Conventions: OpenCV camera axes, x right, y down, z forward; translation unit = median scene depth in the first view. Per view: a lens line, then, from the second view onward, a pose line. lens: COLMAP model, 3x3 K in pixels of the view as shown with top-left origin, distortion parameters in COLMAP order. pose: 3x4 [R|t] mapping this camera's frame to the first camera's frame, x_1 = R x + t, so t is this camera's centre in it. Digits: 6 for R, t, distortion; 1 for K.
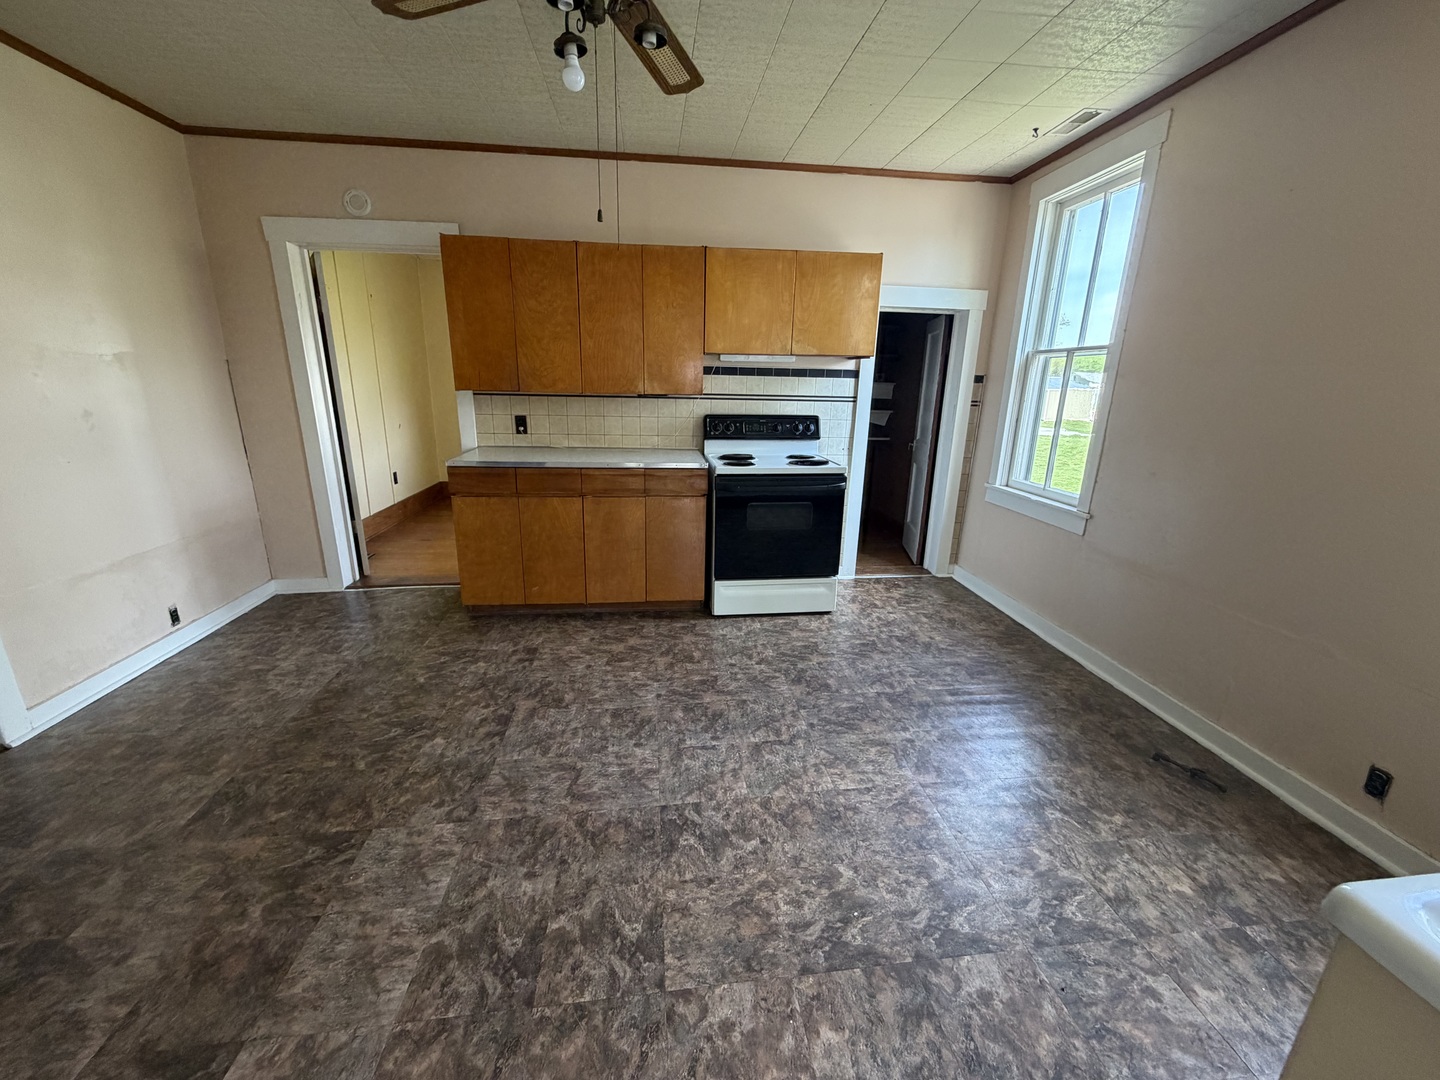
lens RADIAL K [[574.3, 0, 719.8], [0, 574.3, 539.9], [0, 0, 1]] dist [0.002163, -0.000466]
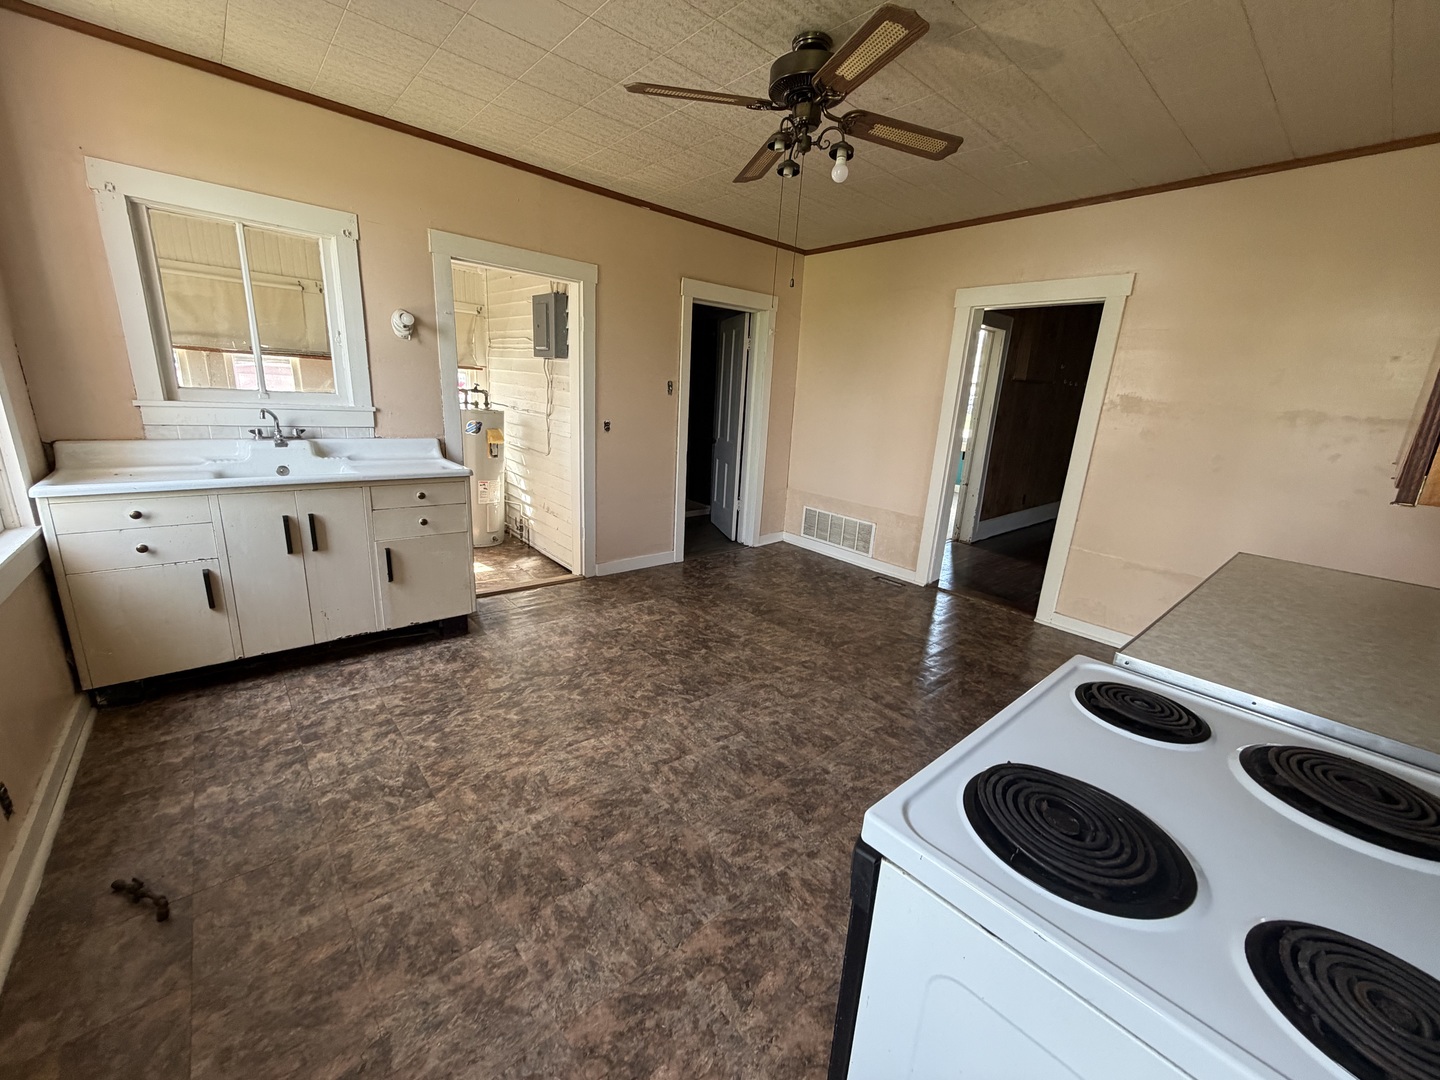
lens RADIAL K [[574.3, 0, 720.3], [0, 574.3, 541.7], [0, 0, 1]] dist [0.002163, -0.000466]
pose [[-0.824798, 0.083567, -0.559218, 0.588911], [-0.219151, 0.864463, 0.452411, -0.468514], [0.521230, 0.495701, -0.694694, 1.672161]]
